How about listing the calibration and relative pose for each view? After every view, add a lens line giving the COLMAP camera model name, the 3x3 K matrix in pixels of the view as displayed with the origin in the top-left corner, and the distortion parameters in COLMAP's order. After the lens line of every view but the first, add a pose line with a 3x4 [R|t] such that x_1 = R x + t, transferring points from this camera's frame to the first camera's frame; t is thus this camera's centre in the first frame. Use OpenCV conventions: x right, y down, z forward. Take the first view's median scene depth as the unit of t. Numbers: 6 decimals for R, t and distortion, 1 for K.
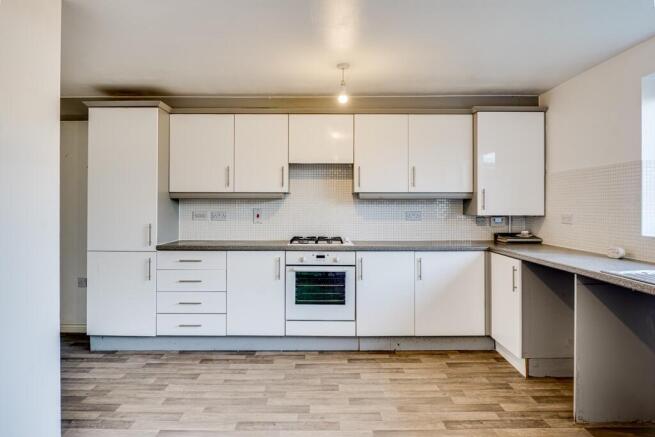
lens RADIAL K [[425.5, 0, 324.7], [0, 425.5, 202.0], [0, 0, 1]] dist [-0.031033, 0.000759]
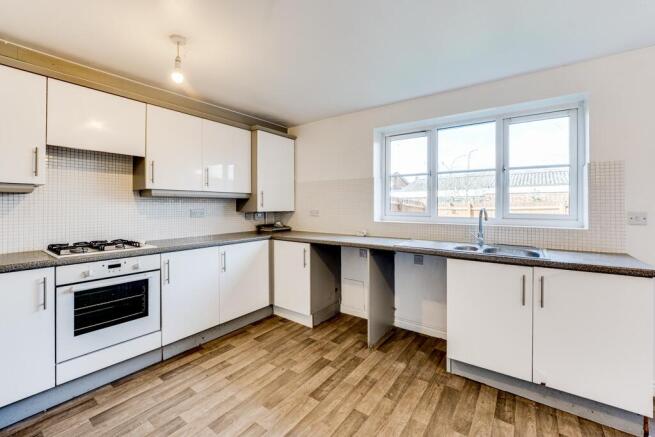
lens RADIAL K [[276.2, 0, 326.0], [0, 276.2, 204.1], [0, 0, 1]] dist [-0.012613, -0.000014]
pose [[0.590532, 0.004116, 0.807003, -0.193597], [-0.004362, 0.999989, -0.001909, 0.010290], [-0.807002, -0.002393, 0.590544, 0.369239]]
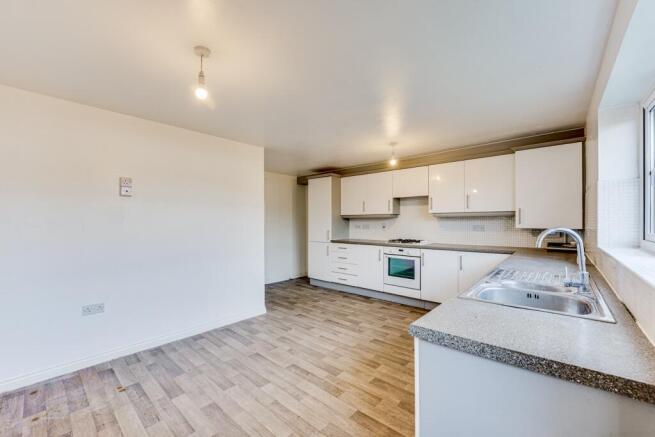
lens RADIAL K [[267.3, 0, 327.5], [0, 267.3, 218.5], [0, 0, 1]] dist [-0.028607, 0.000030]
pose [[0.739752, -0.010370, -0.672800, 0.510936], [0.007652, 0.999946, -0.006999, 0.001893], [0.672836, 0.000029, 0.739792, -0.022519]]
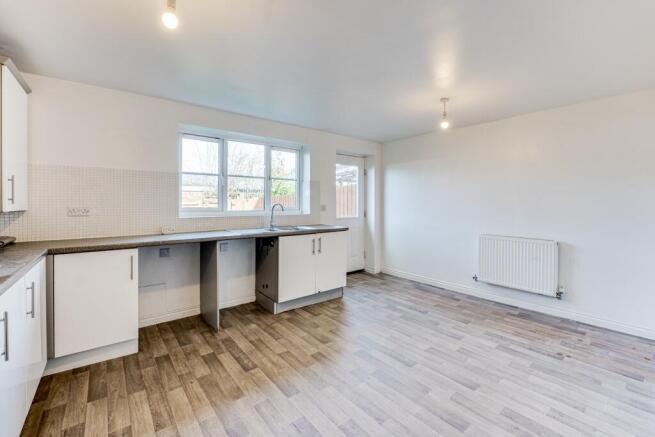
lens RADIAL K [[276.2, 0, 326.0], [0, 276.2, 204.1], [0, 0, 1]] dist [-0.012613, -0.000014]
pose [[-0.620397, -0.005312, 0.784270, -0.342591], [-0.006020, 0.999980, 0.002010, 0.016231], [-0.784265, -0.003474, -0.620416, 0.908229]]
